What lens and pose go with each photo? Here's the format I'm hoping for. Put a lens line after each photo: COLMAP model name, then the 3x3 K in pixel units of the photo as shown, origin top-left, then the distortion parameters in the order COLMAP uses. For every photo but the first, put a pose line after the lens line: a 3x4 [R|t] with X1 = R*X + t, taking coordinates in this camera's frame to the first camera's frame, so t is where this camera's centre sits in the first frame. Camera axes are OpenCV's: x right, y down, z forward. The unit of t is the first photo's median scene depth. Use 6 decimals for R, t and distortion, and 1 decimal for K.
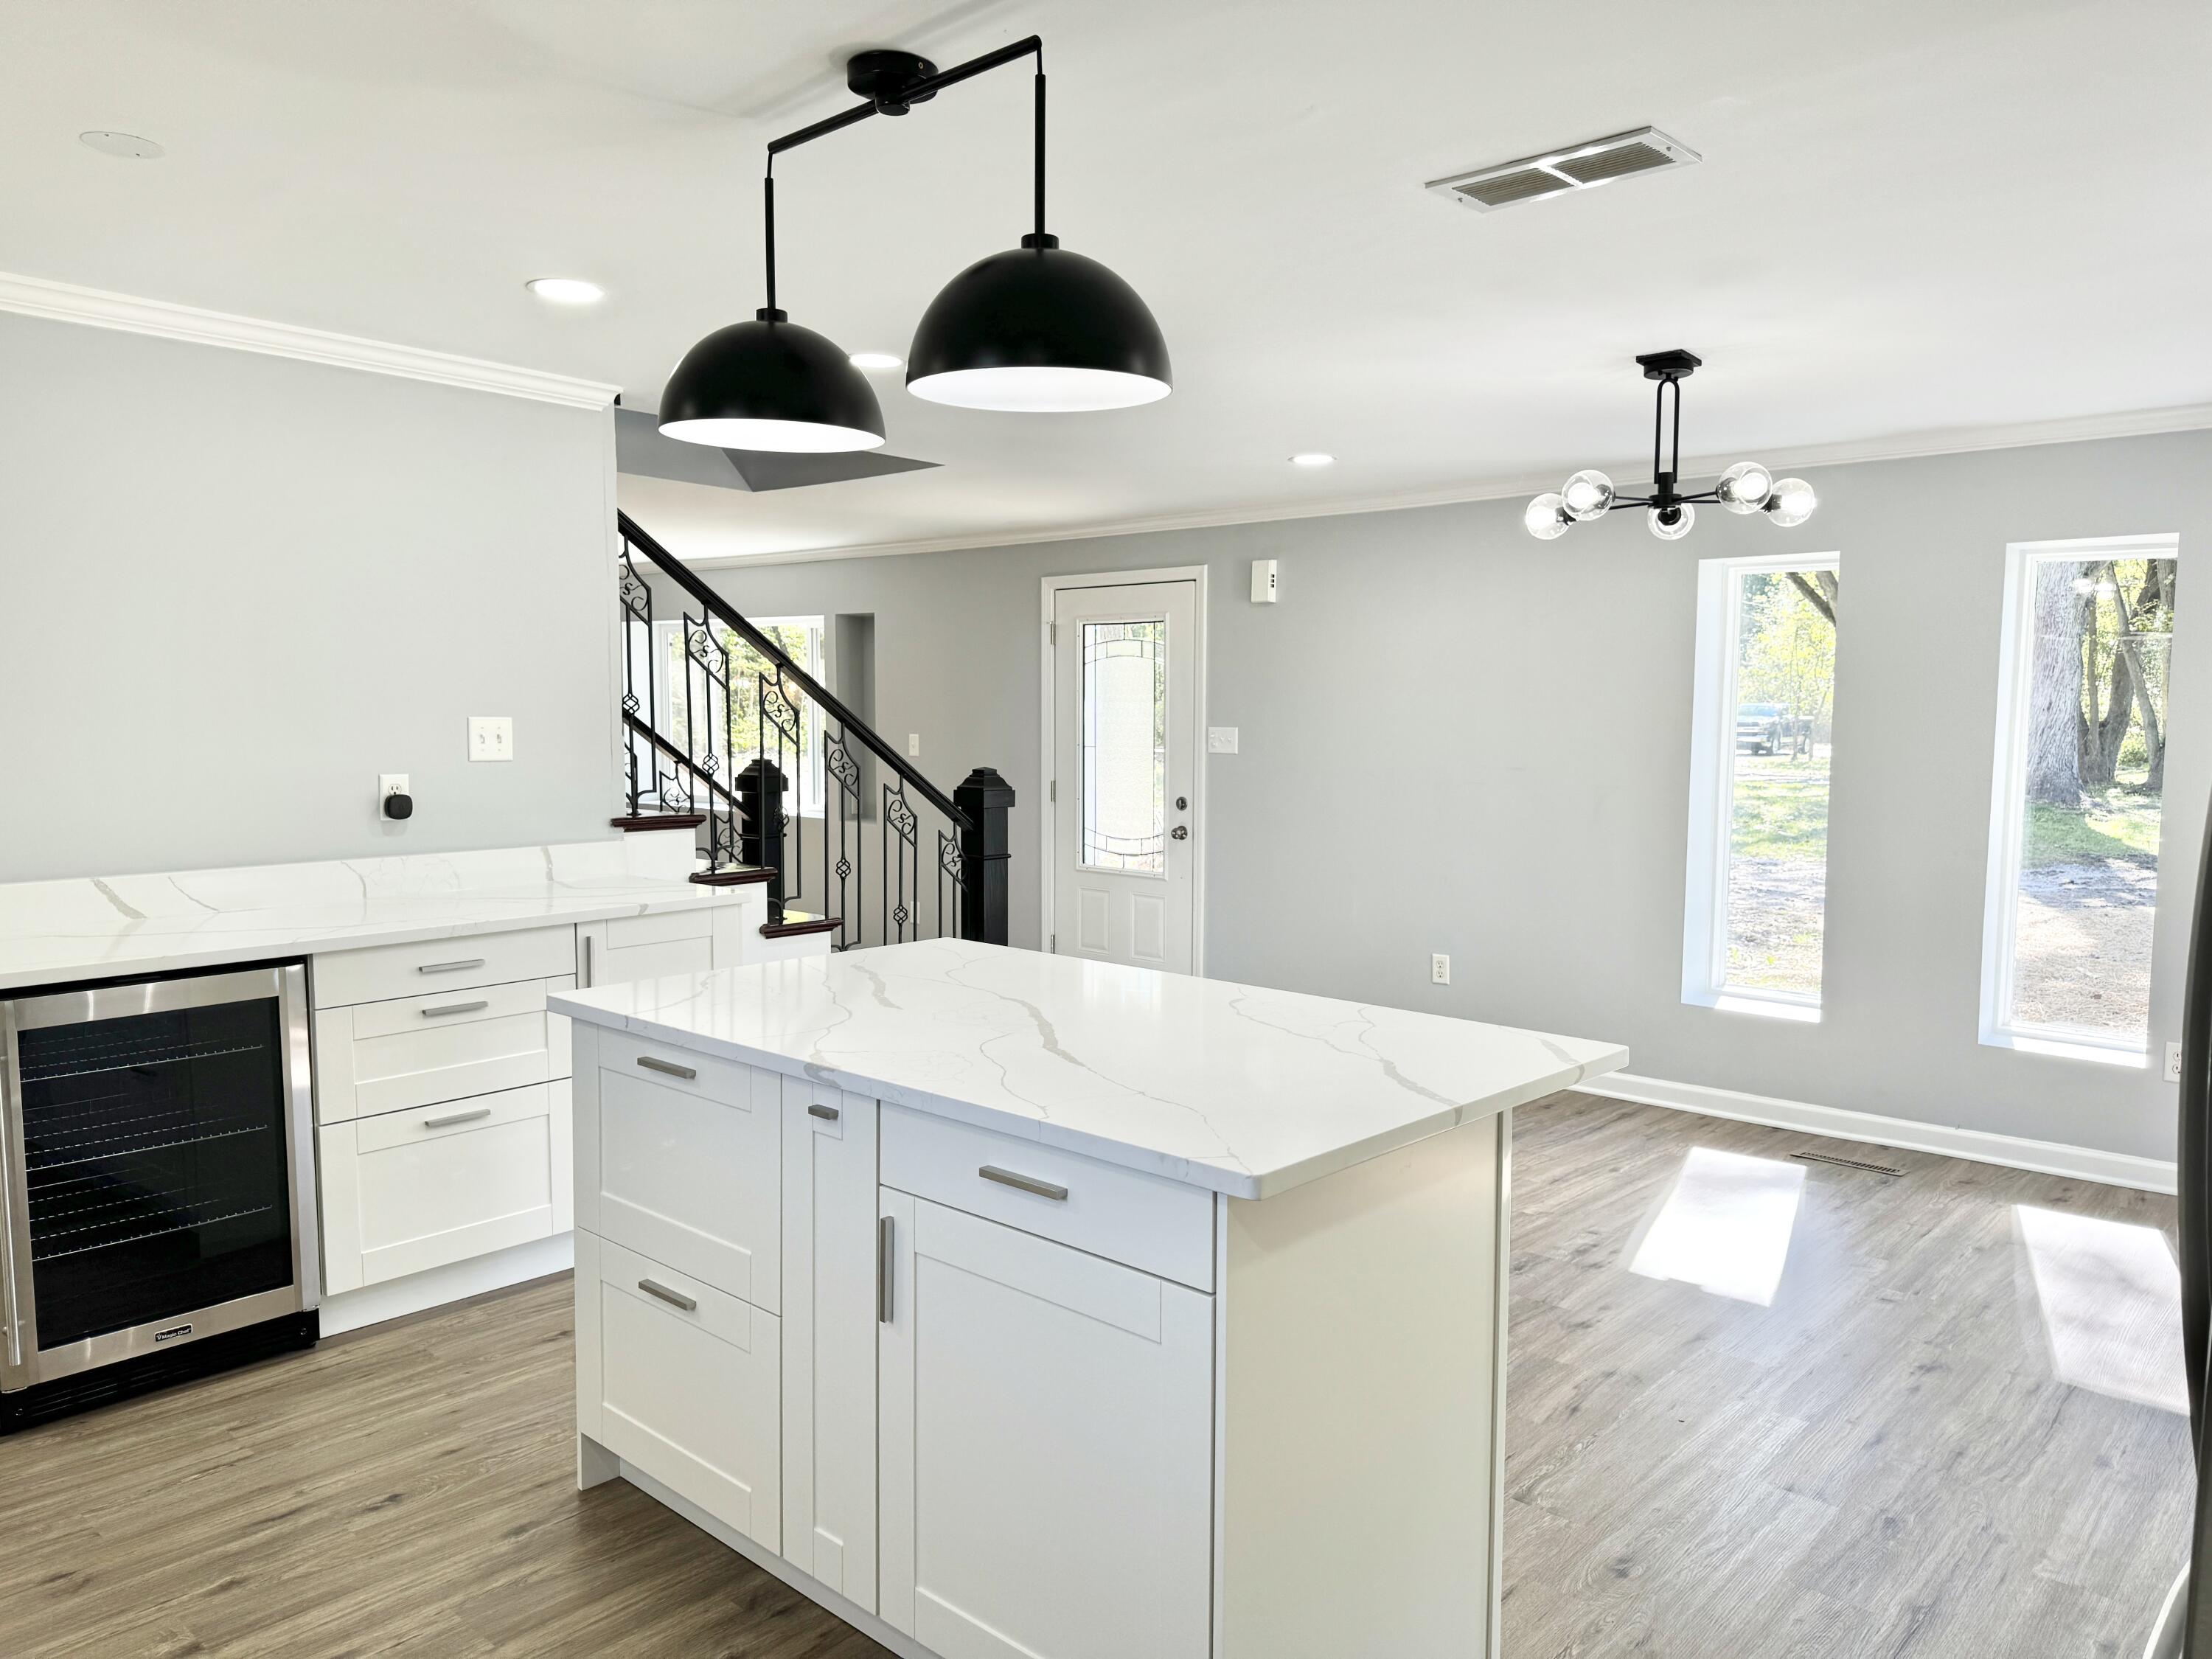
lens RADIAL K [[1542.4, 0, 1112.5], [0, 1542.4, 843.4], [0, 0, 1]] dist [0.048005, -0.052122]
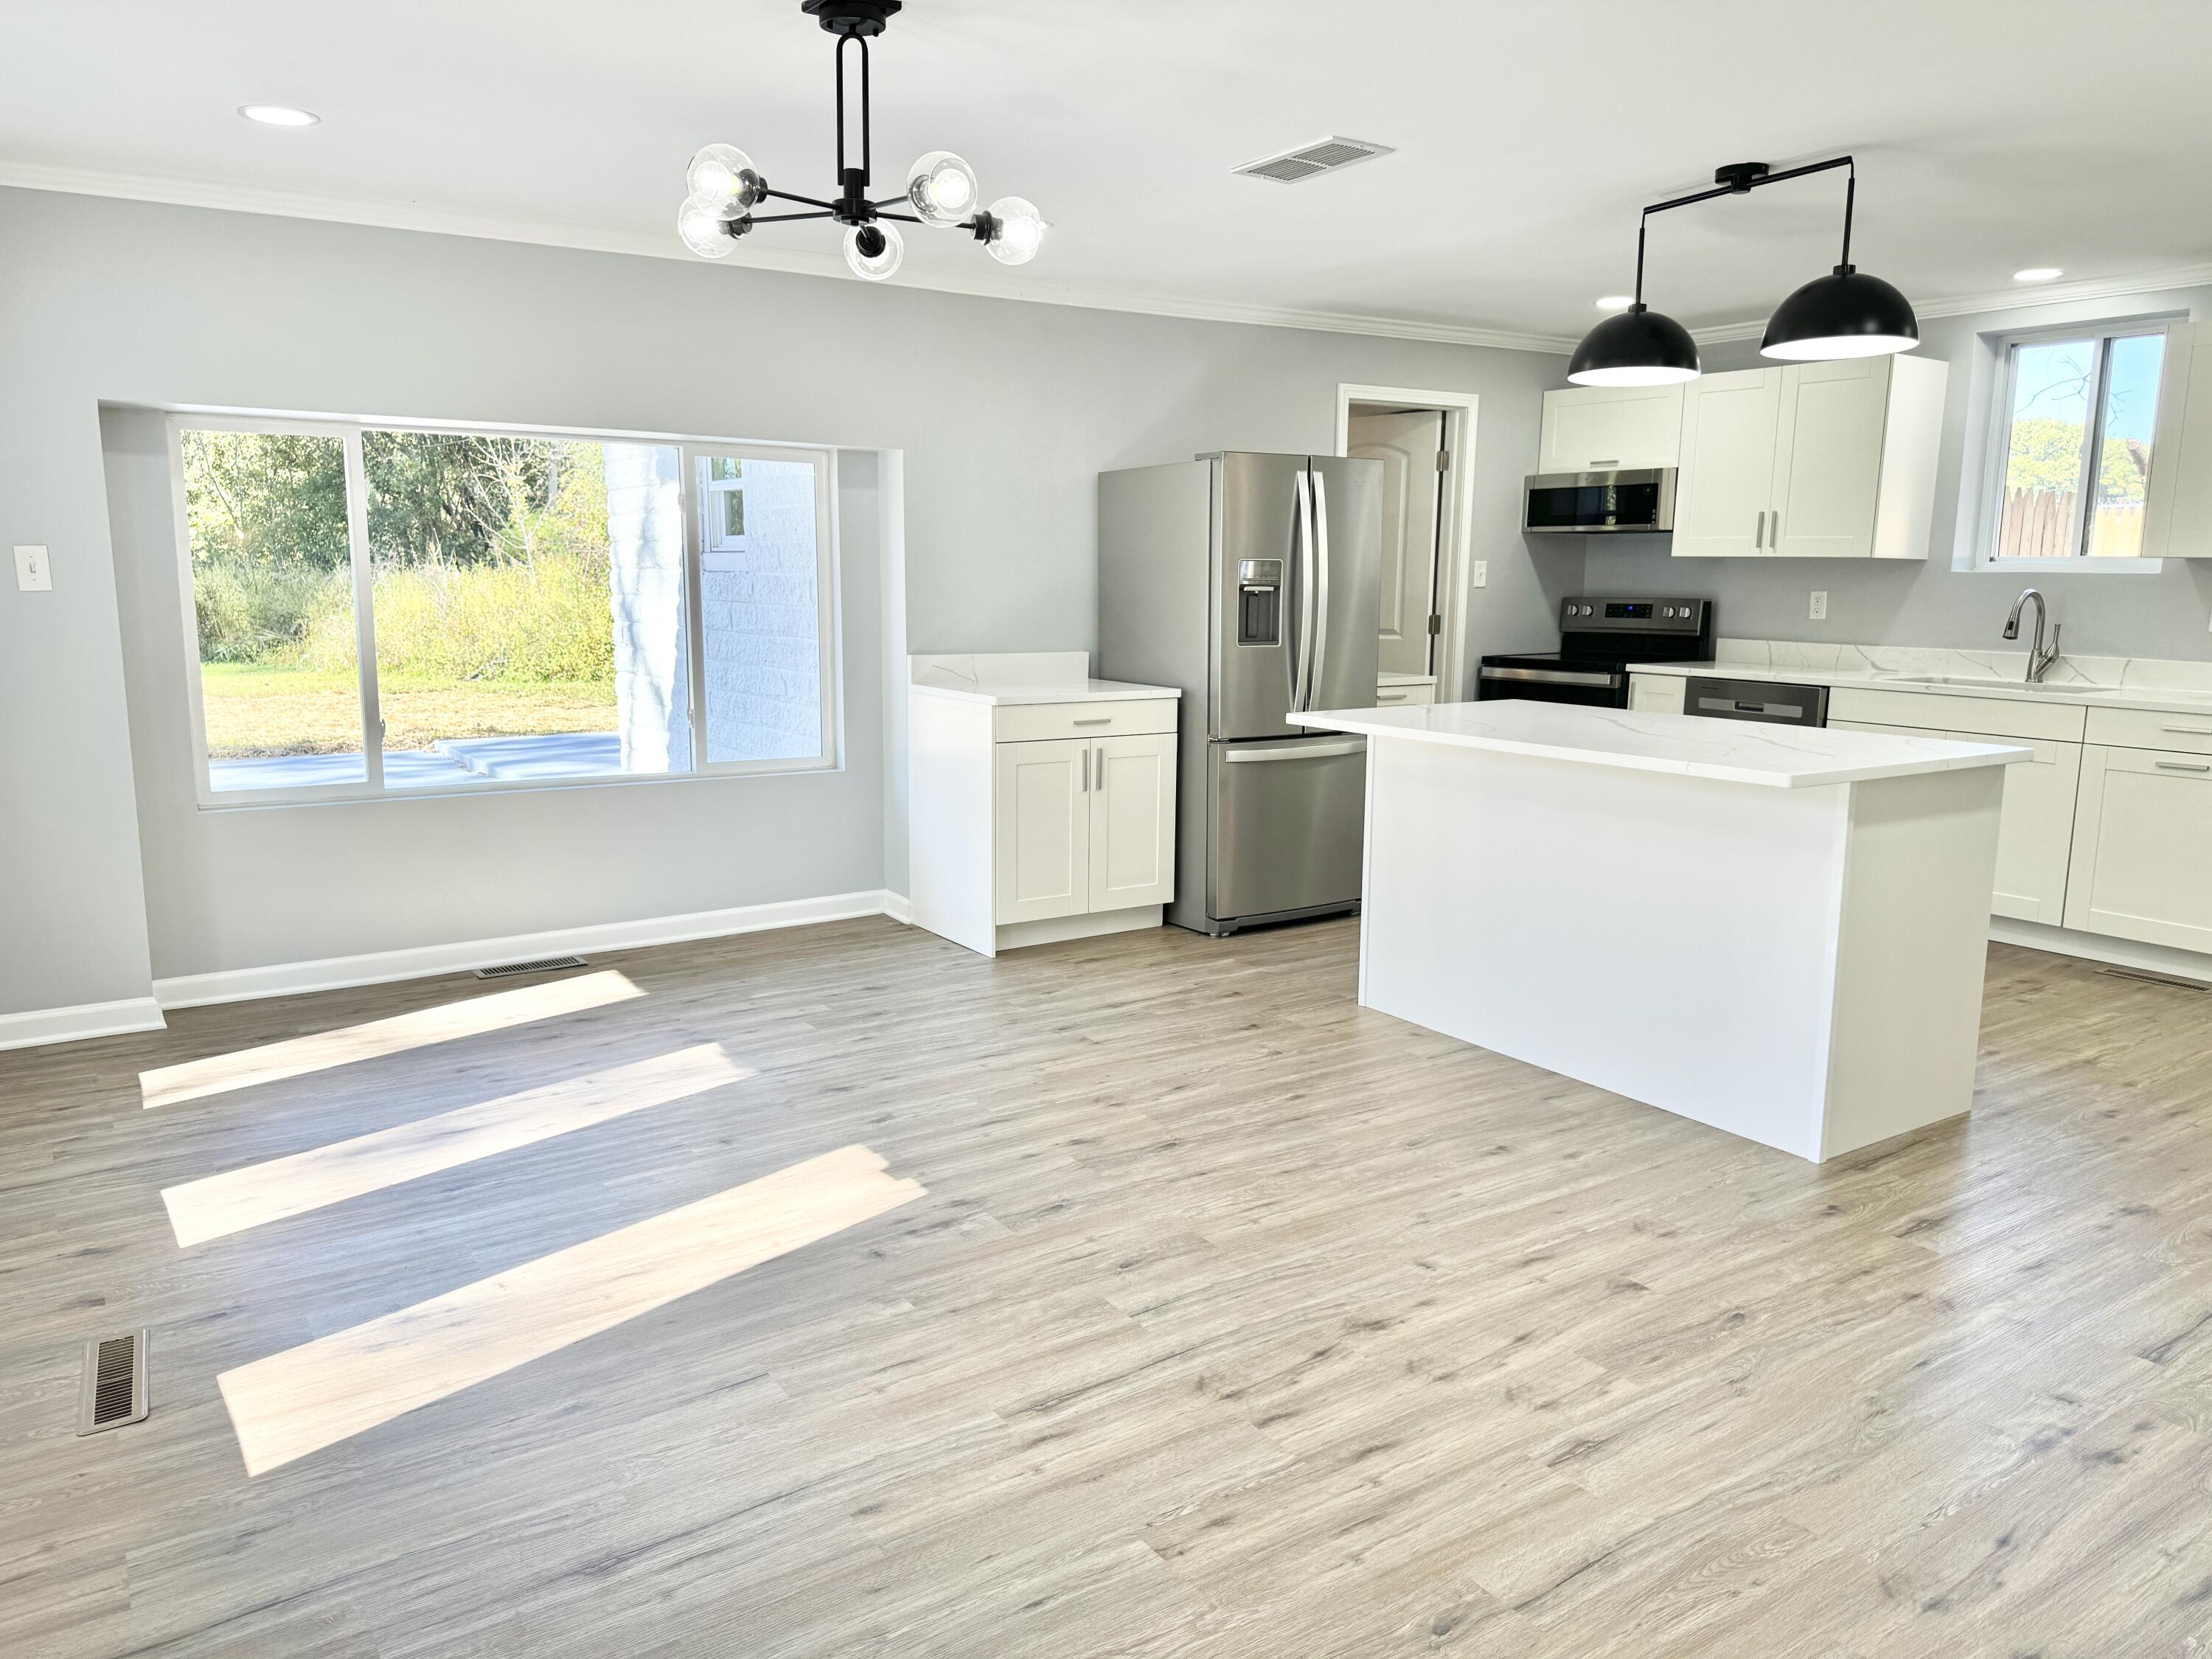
lens RADIAL K [[1558.0, 0, 1106.2], [0, 1558.0, 828.7], [0, 0, 1]] dist [0.066066, -0.056129]
pose [[-0.969020, -0.057138, 0.240281, 0.058955], [0.006179, 0.966959, 0.254859, -0.150548], [-0.246904, 0.248448, -0.936650, 2.011104]]
